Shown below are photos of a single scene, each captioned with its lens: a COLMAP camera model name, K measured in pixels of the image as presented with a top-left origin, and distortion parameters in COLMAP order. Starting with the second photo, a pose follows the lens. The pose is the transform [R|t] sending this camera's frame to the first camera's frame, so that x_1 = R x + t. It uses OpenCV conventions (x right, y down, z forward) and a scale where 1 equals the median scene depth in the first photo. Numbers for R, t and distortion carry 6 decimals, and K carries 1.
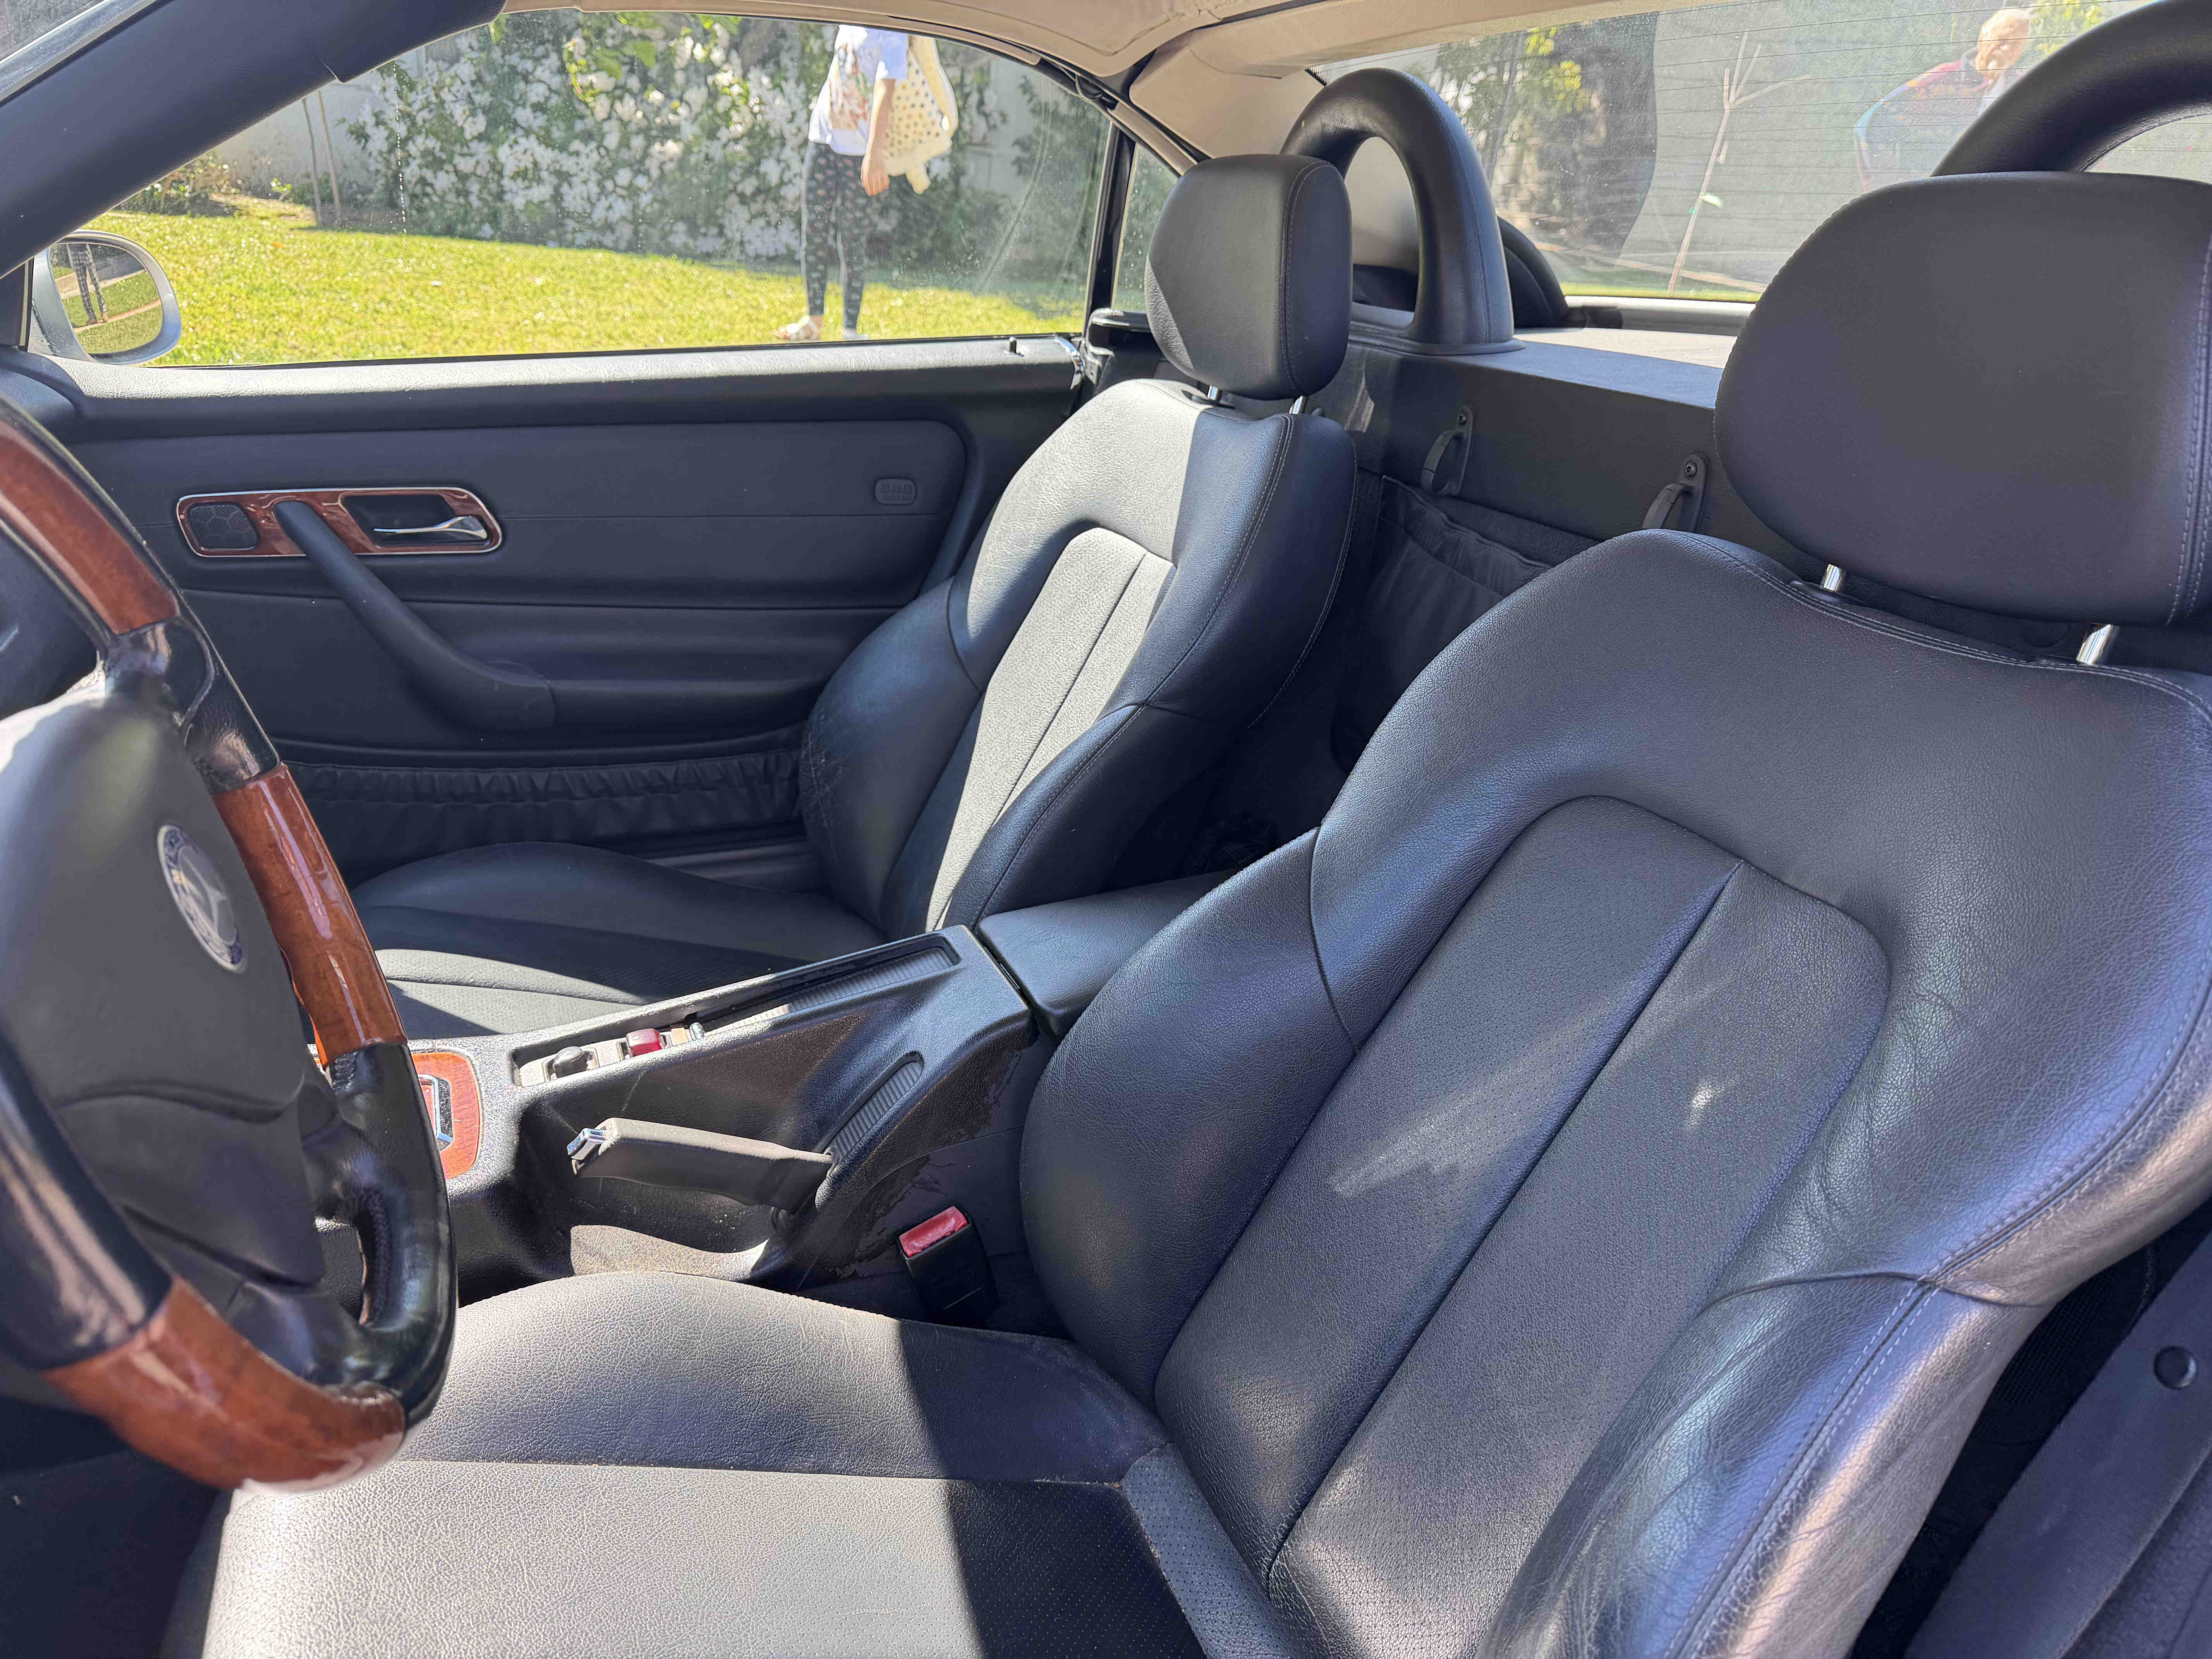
lens RADIAL K [[1522.1, 0, 1106.0], [0, 1522.1, 829.5], [0, 0, 1]] dist [0.039151, -0.002438]
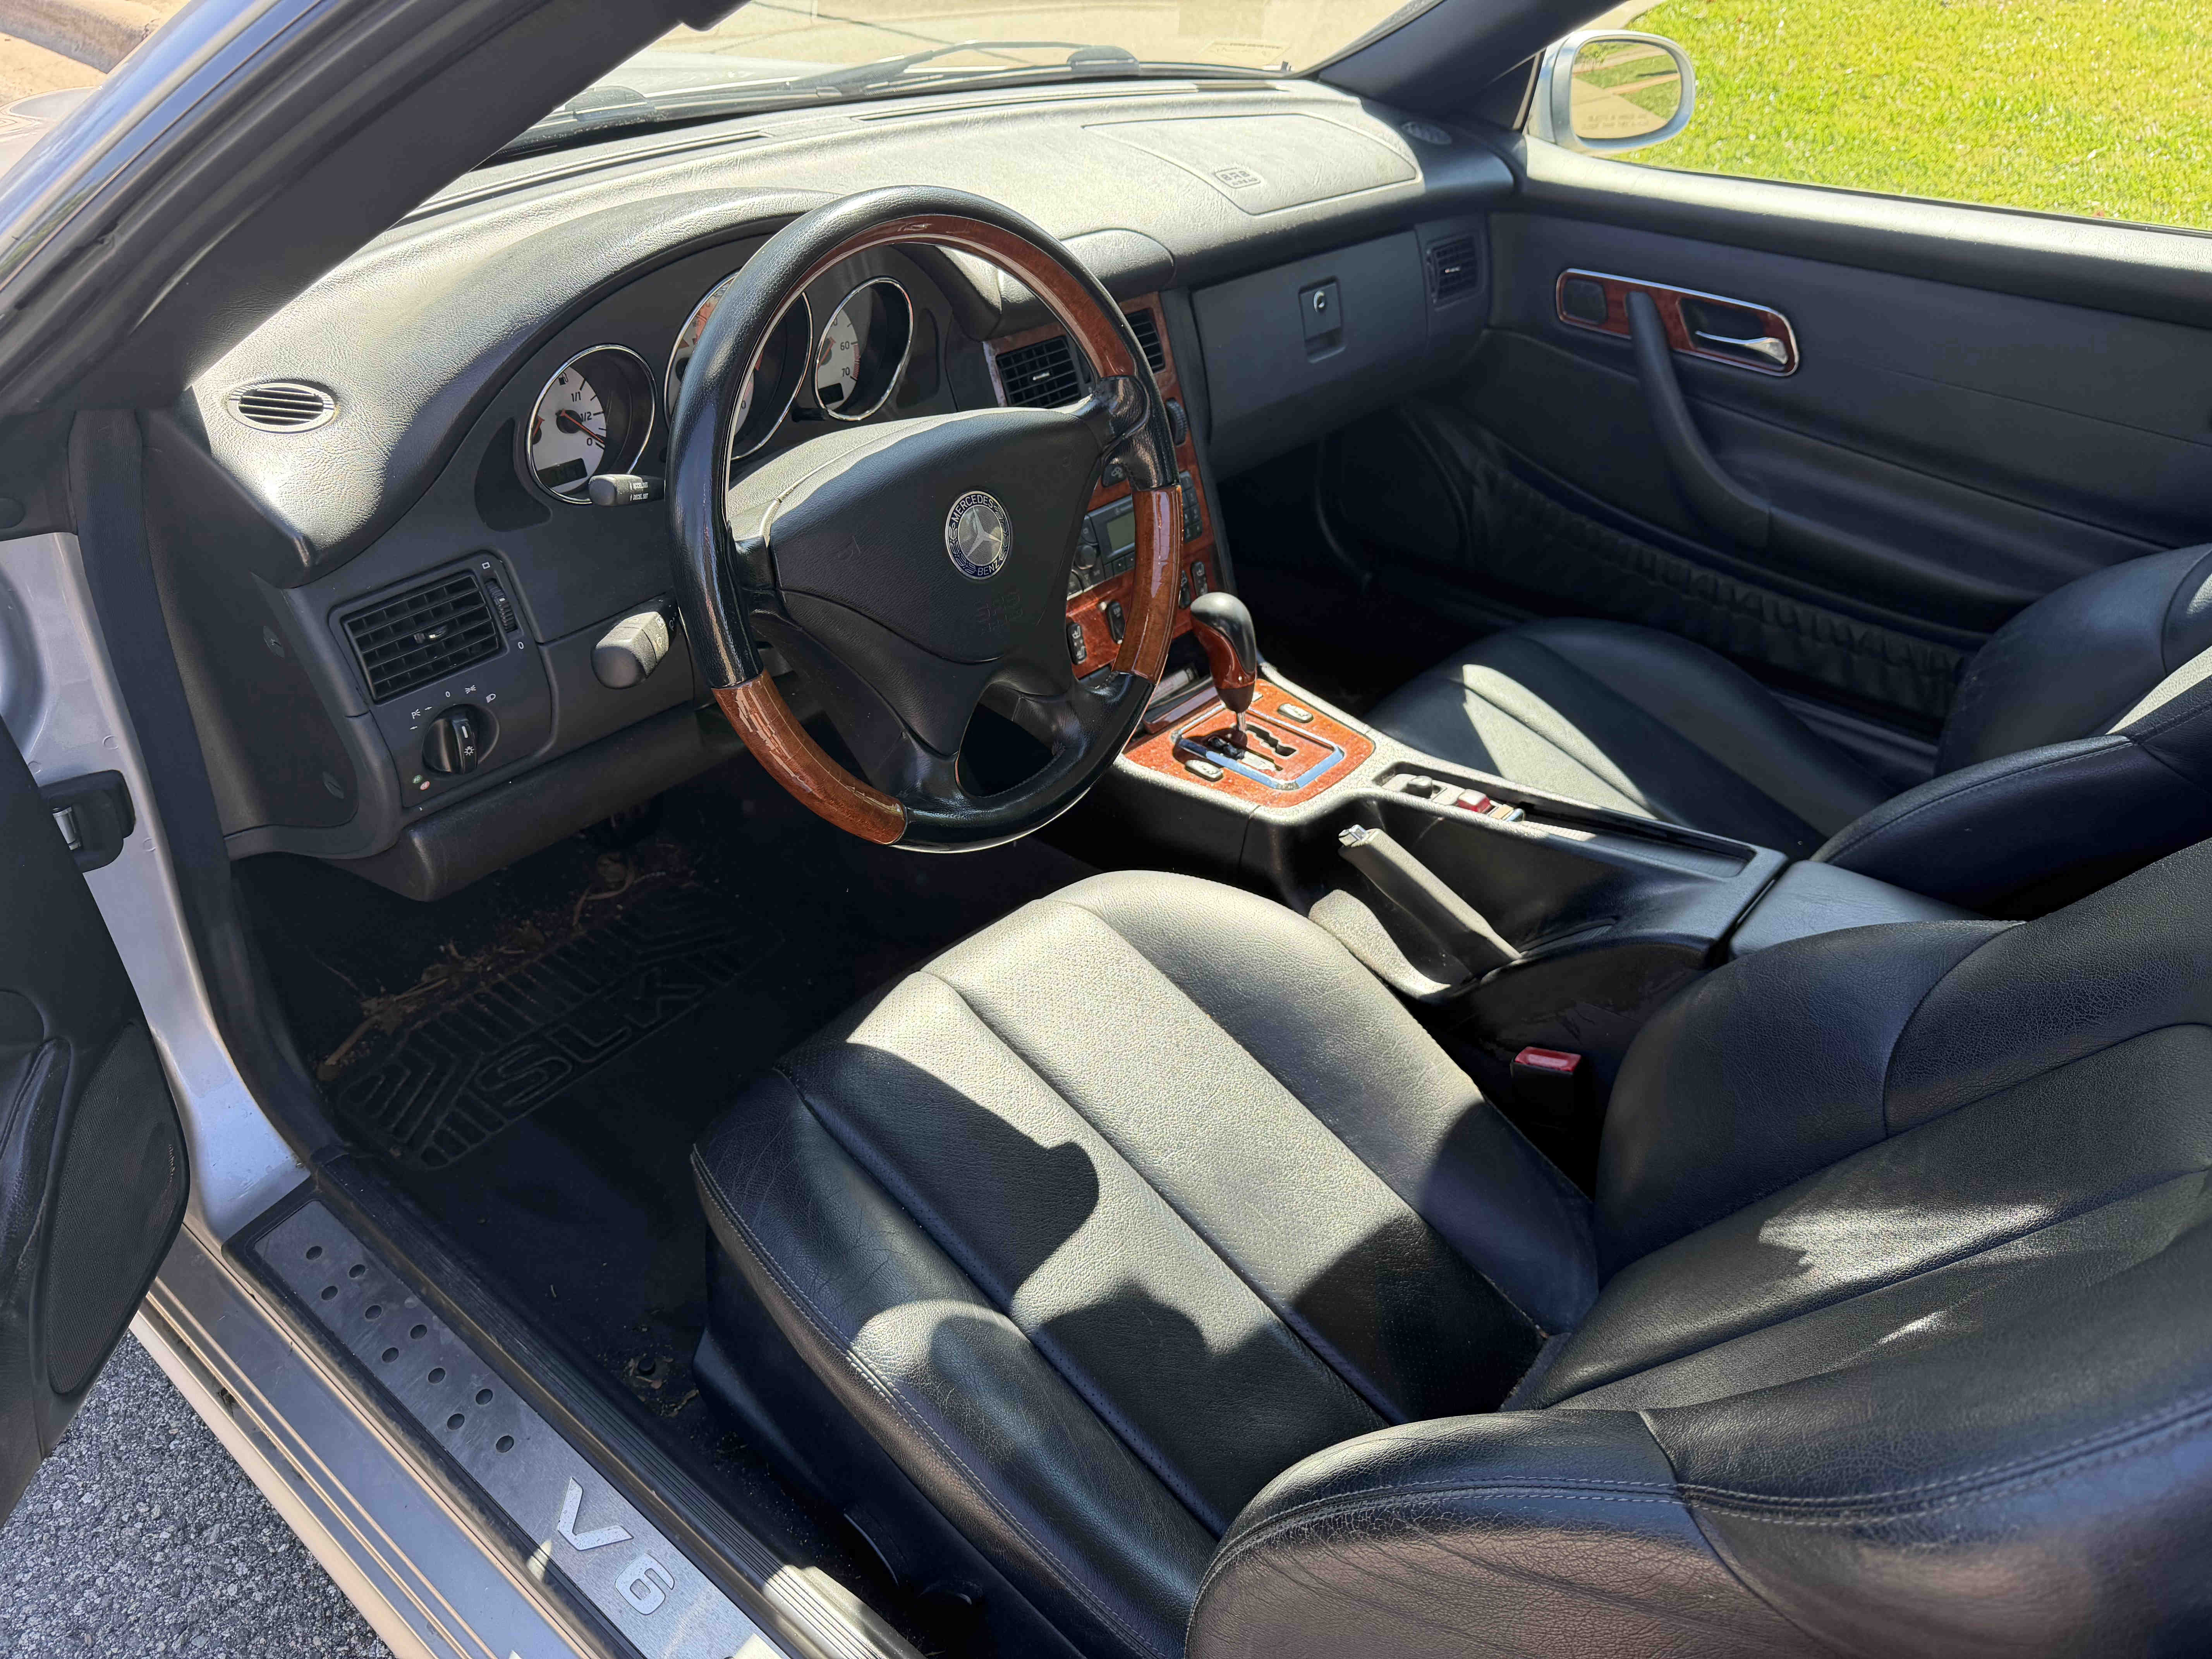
lens RADIAL K [[1522.1, 0, 1106.0], [0, 1522.1, 829.5], [0, 0, 1]] dist [0.039151, -0.002438]
pose [[0.484048, 0.469342, -0.738523, 0.414815], [-0.347838, 0.877644, 0.329773, -0.125558], [0.802936, 0.097260, 0.588077, 0.041561]]
